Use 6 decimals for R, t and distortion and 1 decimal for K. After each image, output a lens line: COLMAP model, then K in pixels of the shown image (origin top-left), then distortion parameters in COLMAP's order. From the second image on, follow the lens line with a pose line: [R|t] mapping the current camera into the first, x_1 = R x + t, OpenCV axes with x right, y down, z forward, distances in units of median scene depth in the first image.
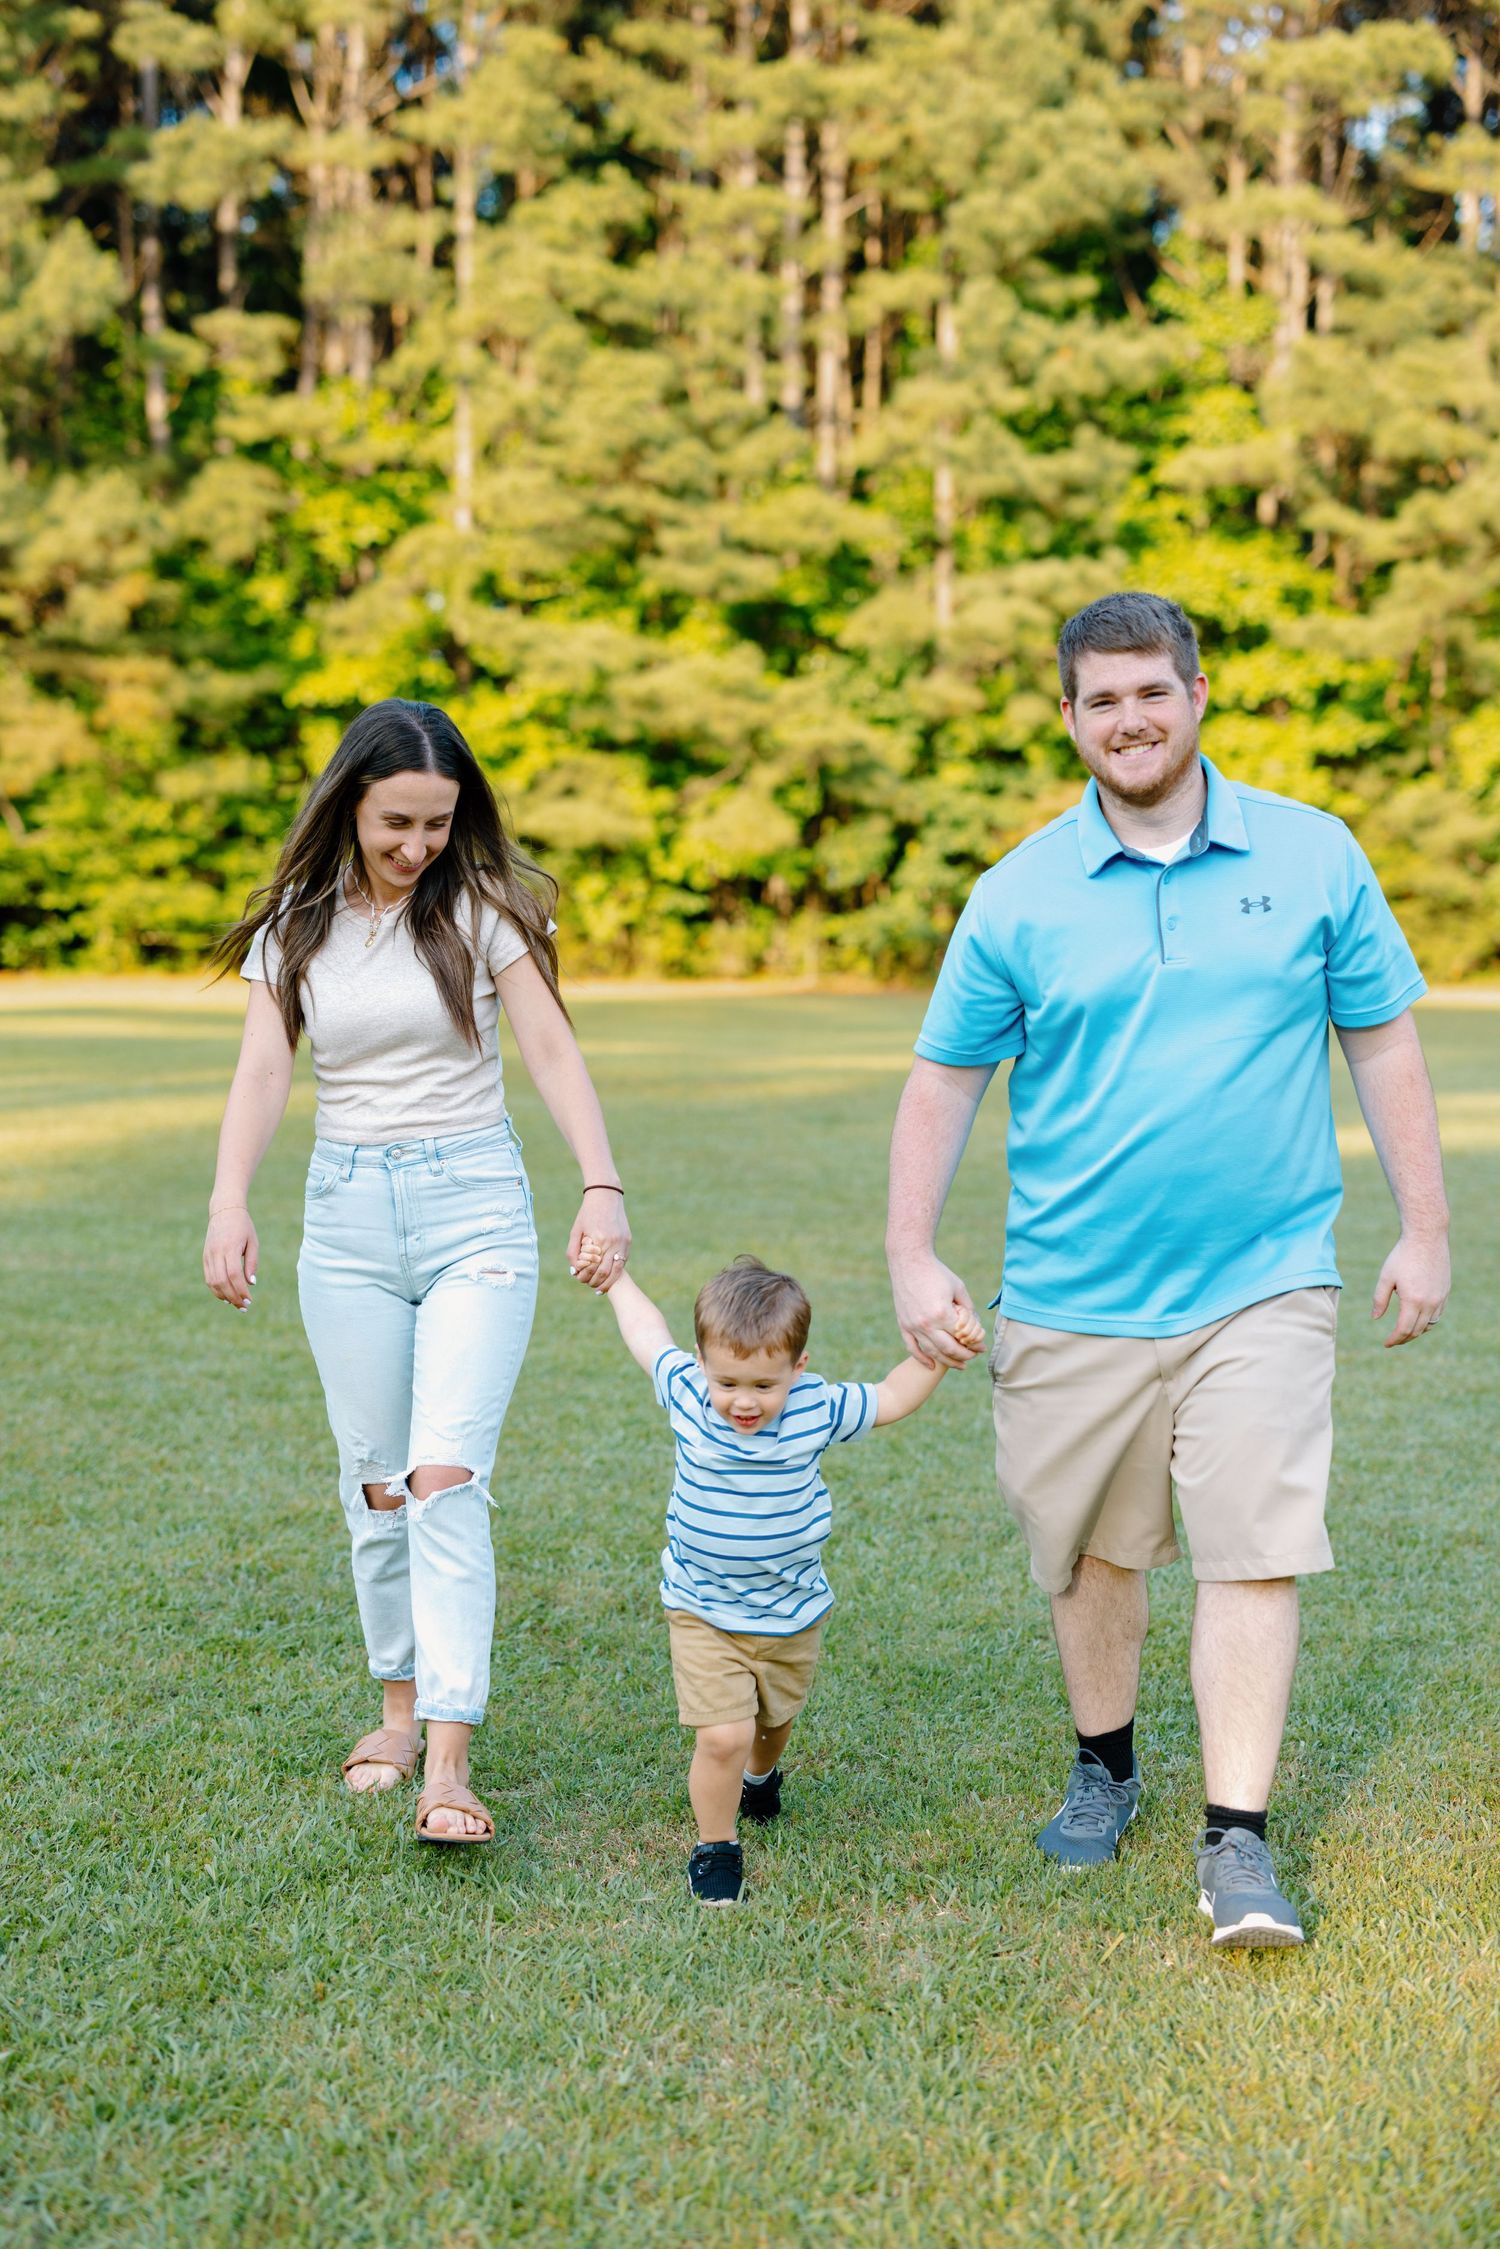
lens RADIAL K [[3344.3, 0, 750.0], [0, 3344.3, 1124.5], [0, 0, 1]] dist [0.016198, 0.000506]
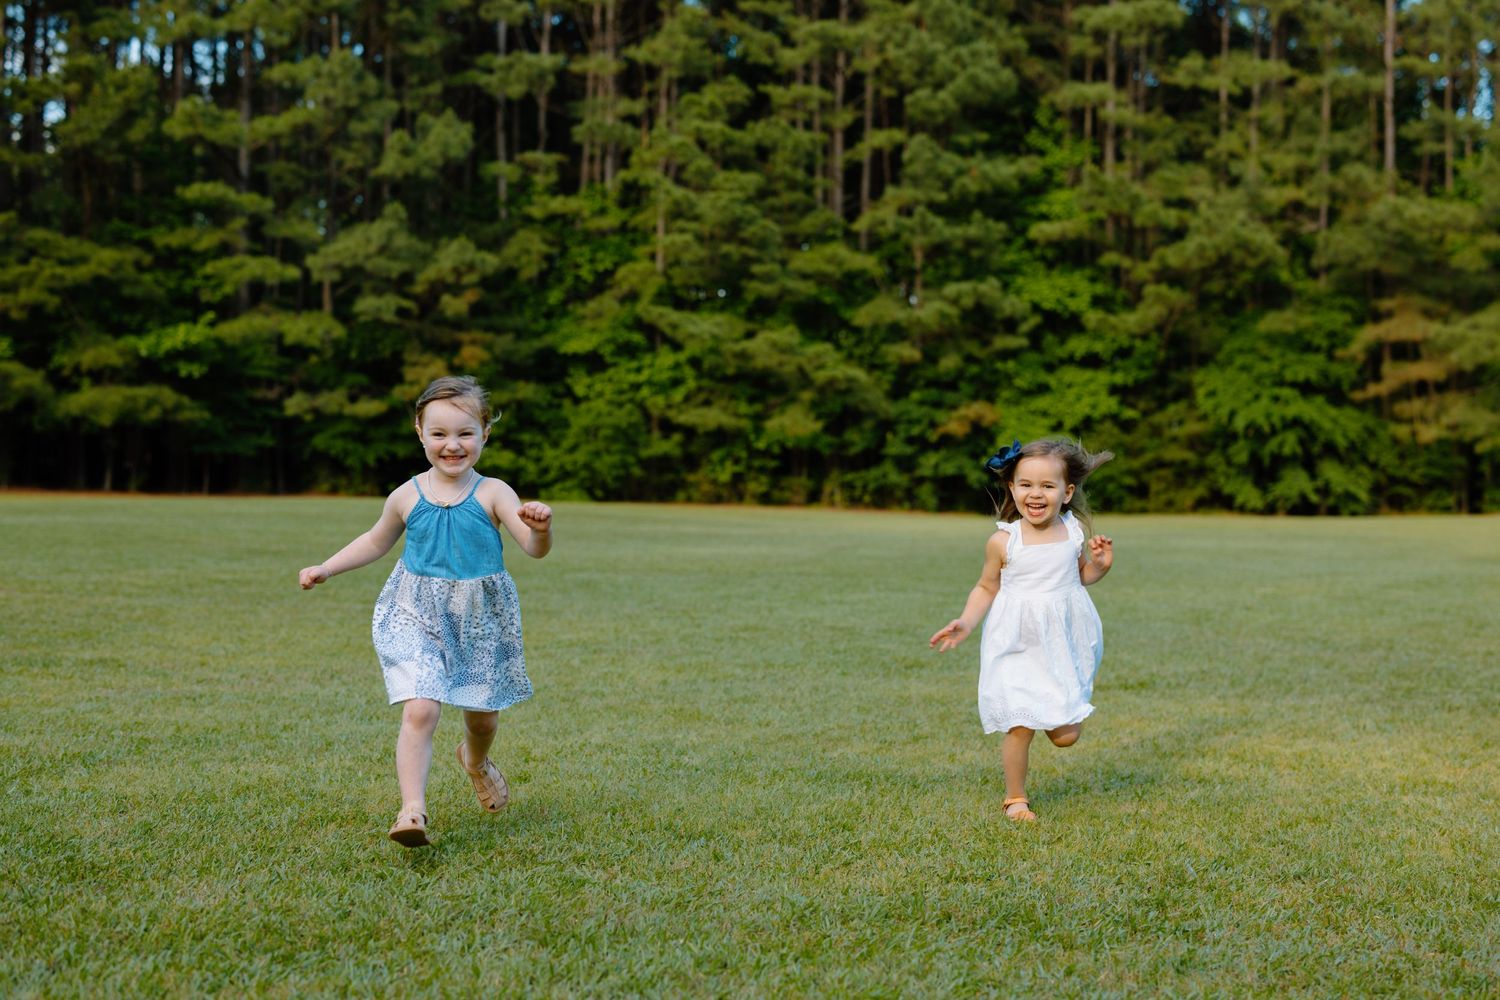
lens RADIAL K [[2230.5, 0, 750.0], [0, 2230.5, 500.0], [0, 0, 1]] dist [0.016198, 0.000506]
pose [[0.994055, 0.015571, -0.107763, 0.108230], [-0.022220, 0.997904, -0.060778, 0.030966], [0.106591, 0.062811, 0.992317, -0.238177]]
